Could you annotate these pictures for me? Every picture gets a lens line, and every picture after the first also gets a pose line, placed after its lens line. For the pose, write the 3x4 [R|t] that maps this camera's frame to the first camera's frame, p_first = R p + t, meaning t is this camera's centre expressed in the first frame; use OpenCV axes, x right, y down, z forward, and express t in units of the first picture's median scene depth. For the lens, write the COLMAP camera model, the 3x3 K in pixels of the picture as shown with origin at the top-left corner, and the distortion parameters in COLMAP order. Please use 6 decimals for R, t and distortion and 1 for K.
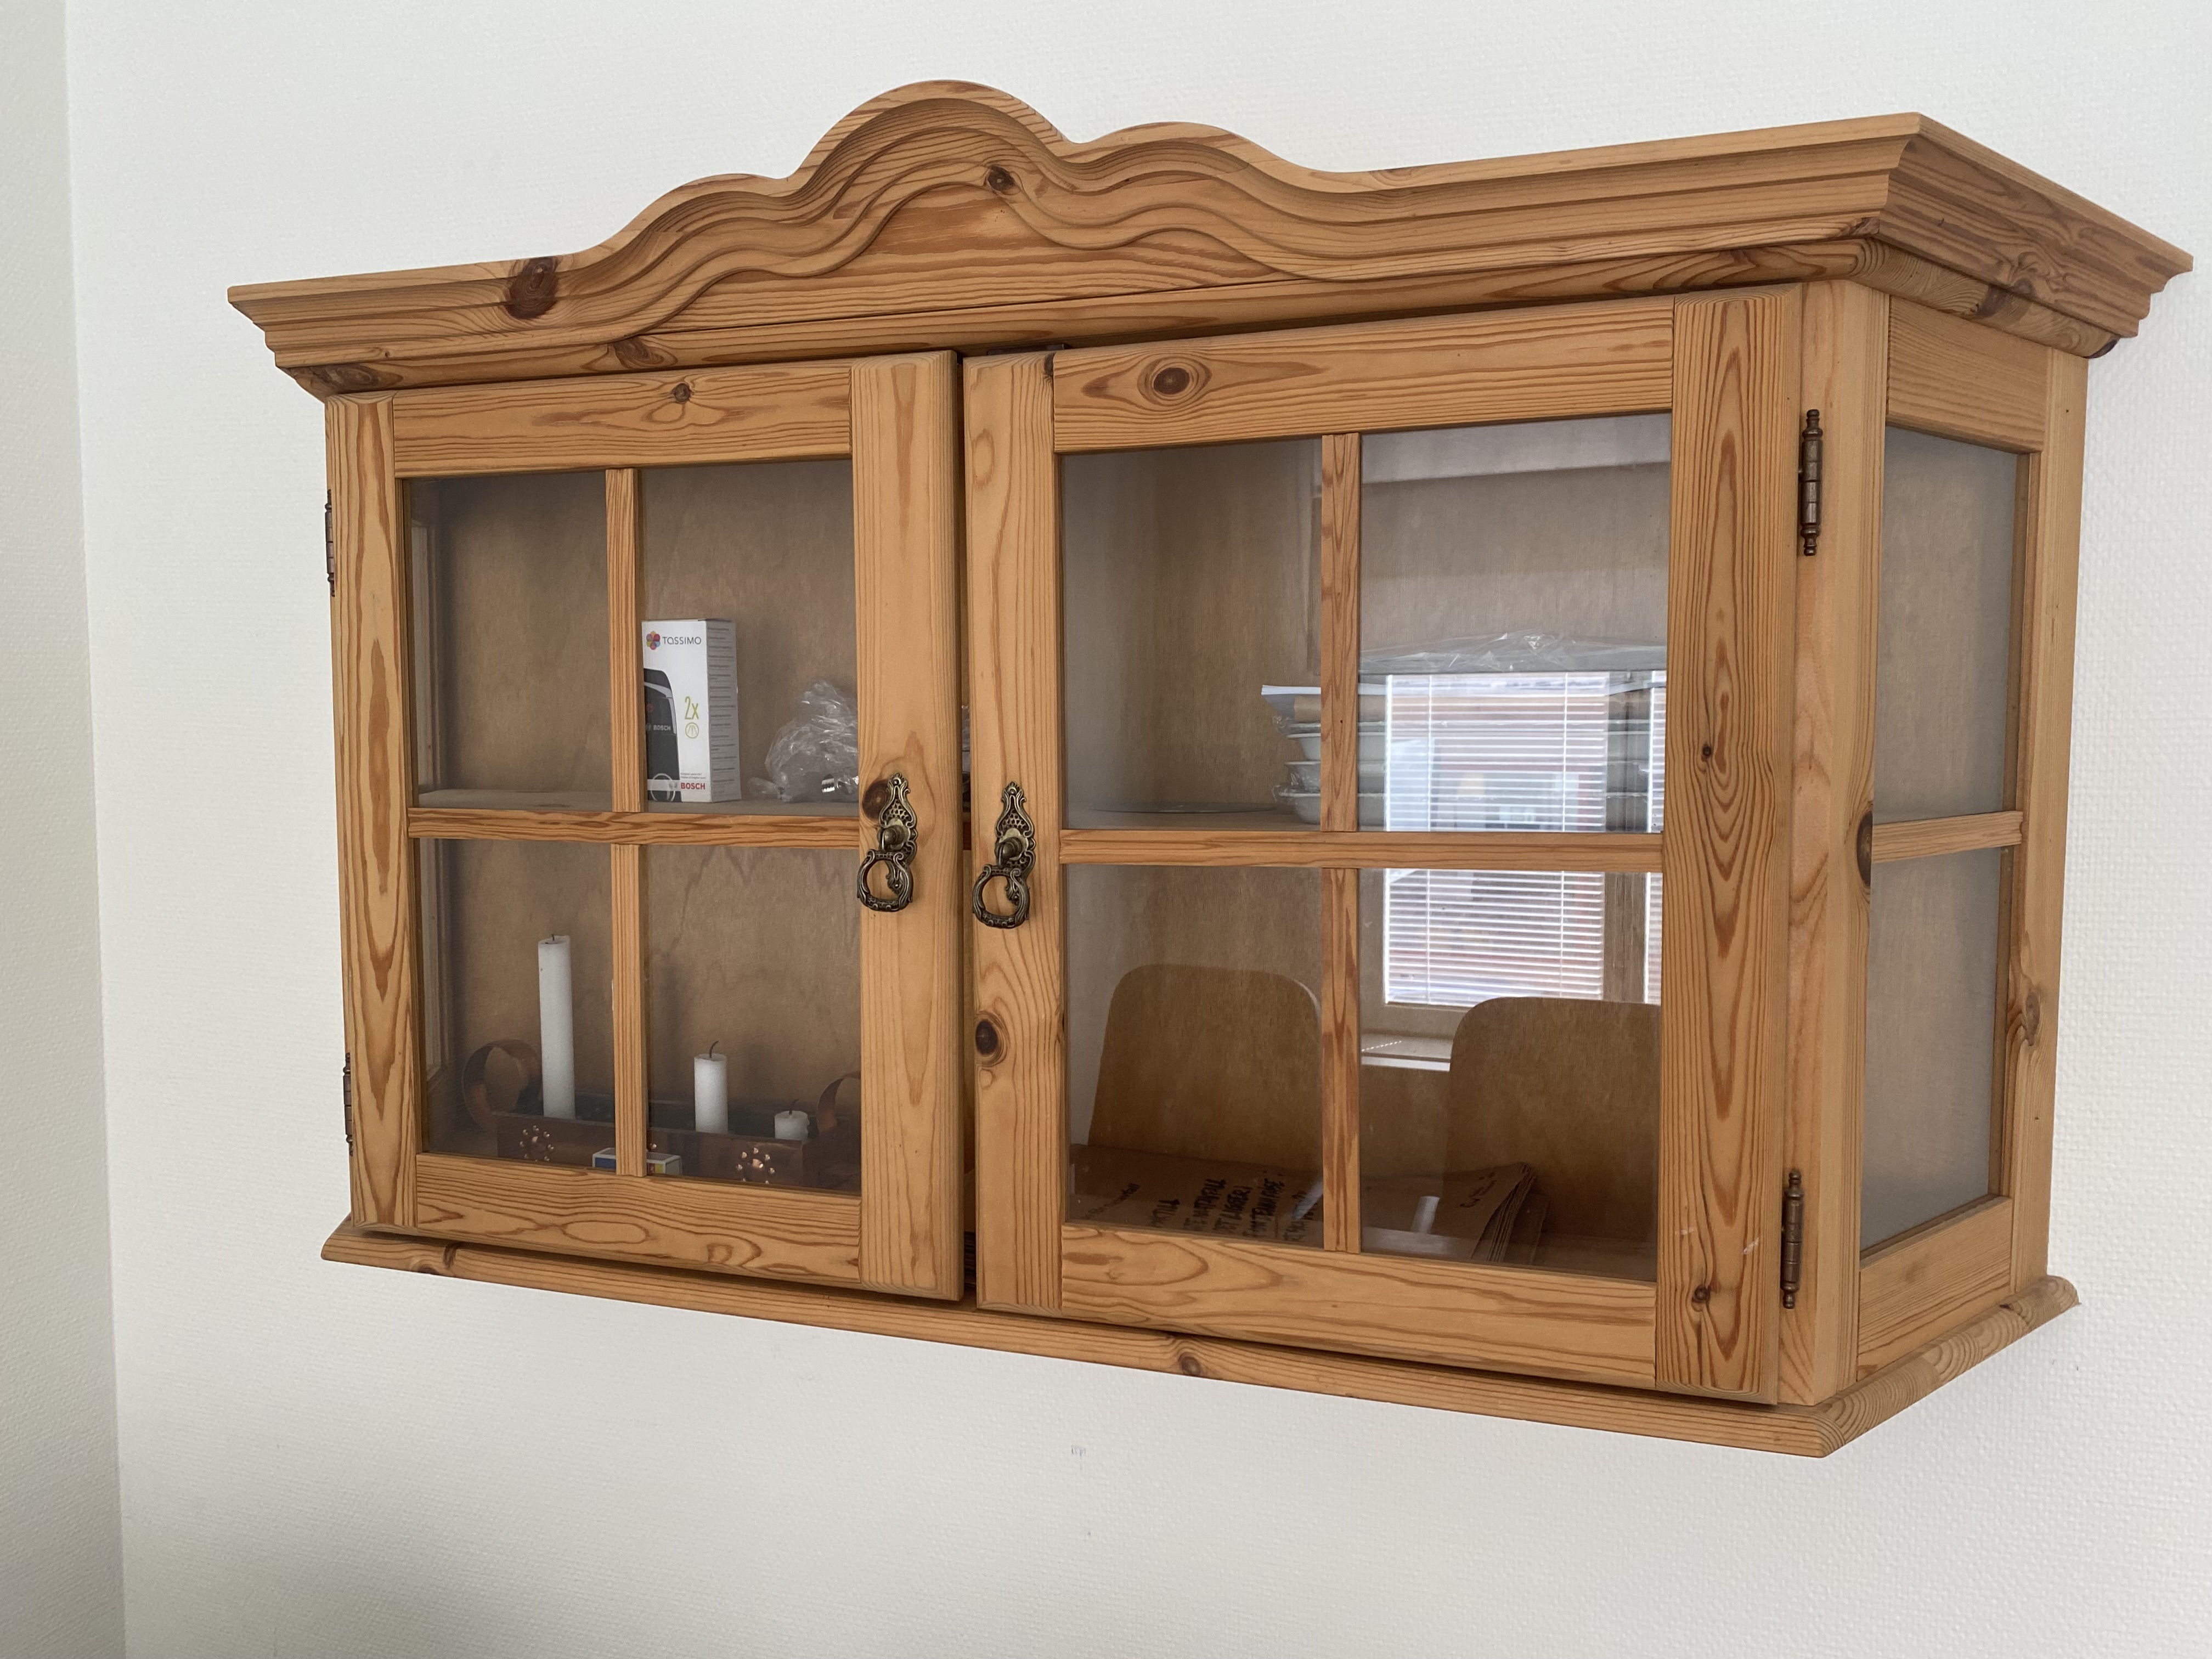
lens RADIAL K [[1683.4, 0, 1096.3], [0, 1683.4, 829.0], [0, 0, 1]] dist [0.018838, -0.020634]
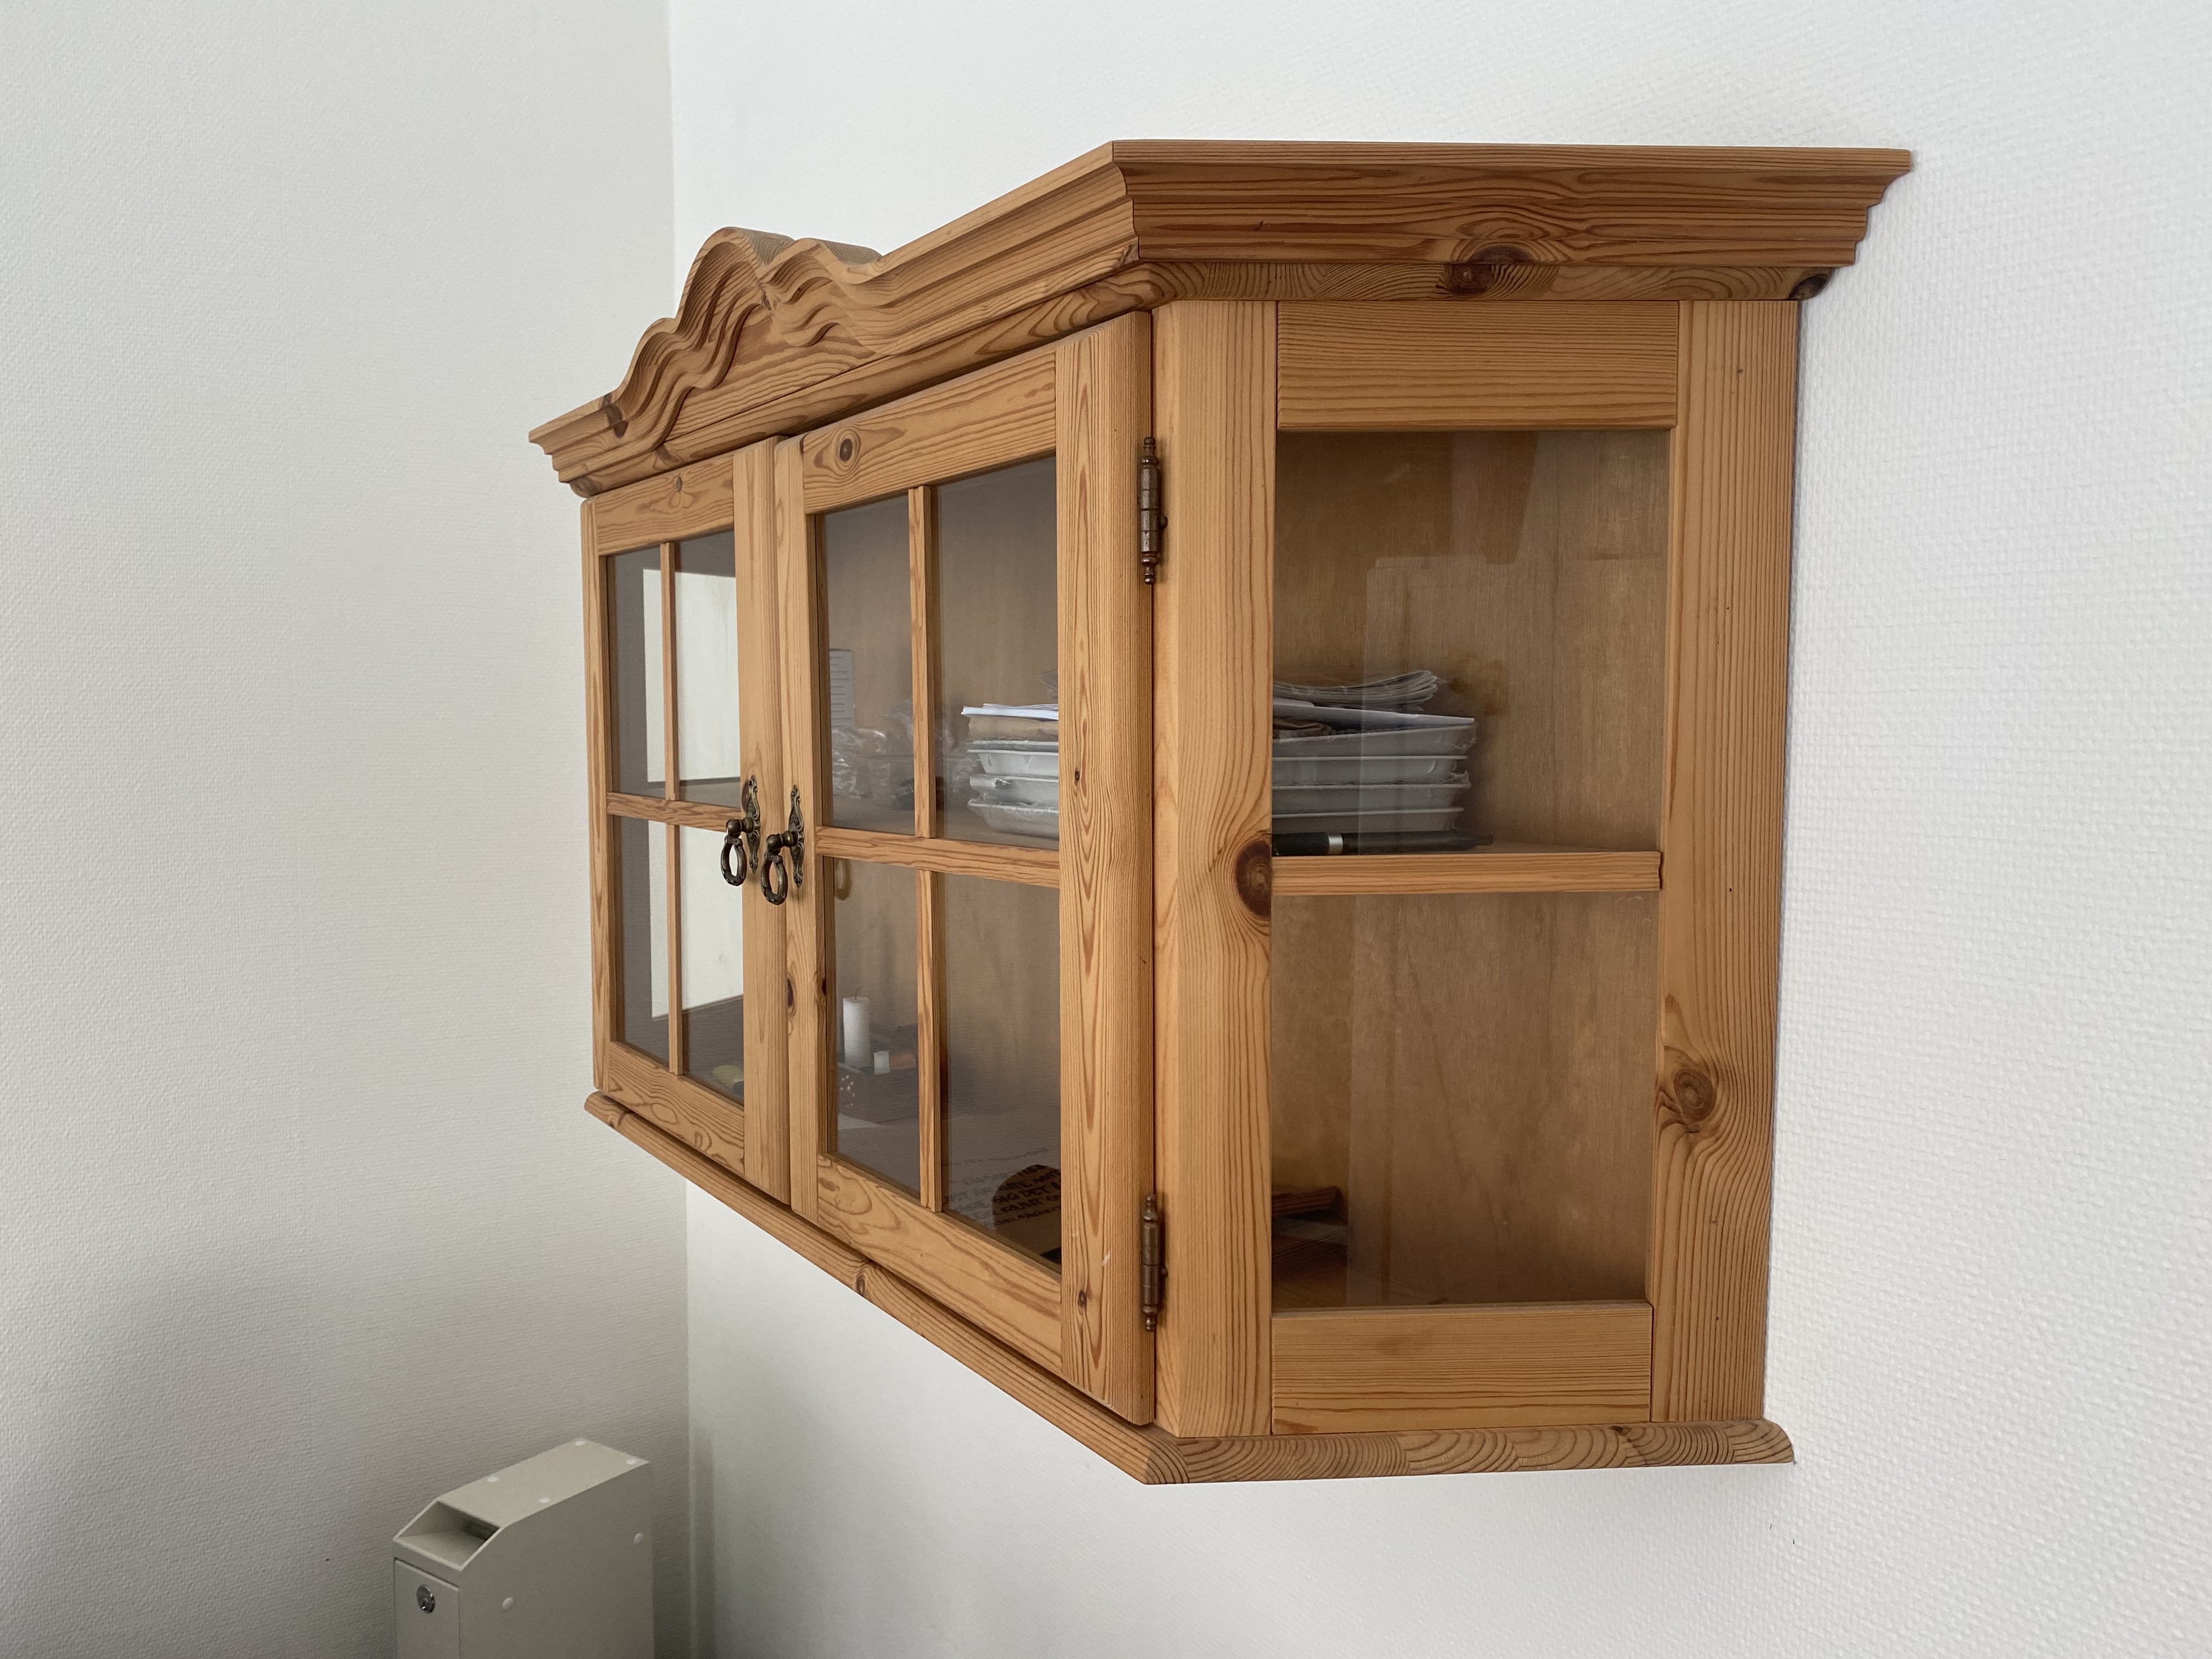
lens RADIAL K [[1683.4, 0, 1088.2], [0, 1683.4, 831.9], [0, 0, 1]] dist [0.018838, -0.020634]
pose [[0.792256, 0.044313, -0.608578, 0.874691], [-0.038405, 0.999003, 0.022745, -0.030694], [0.608979, 0.005353, 0.793168, 0.161082]]
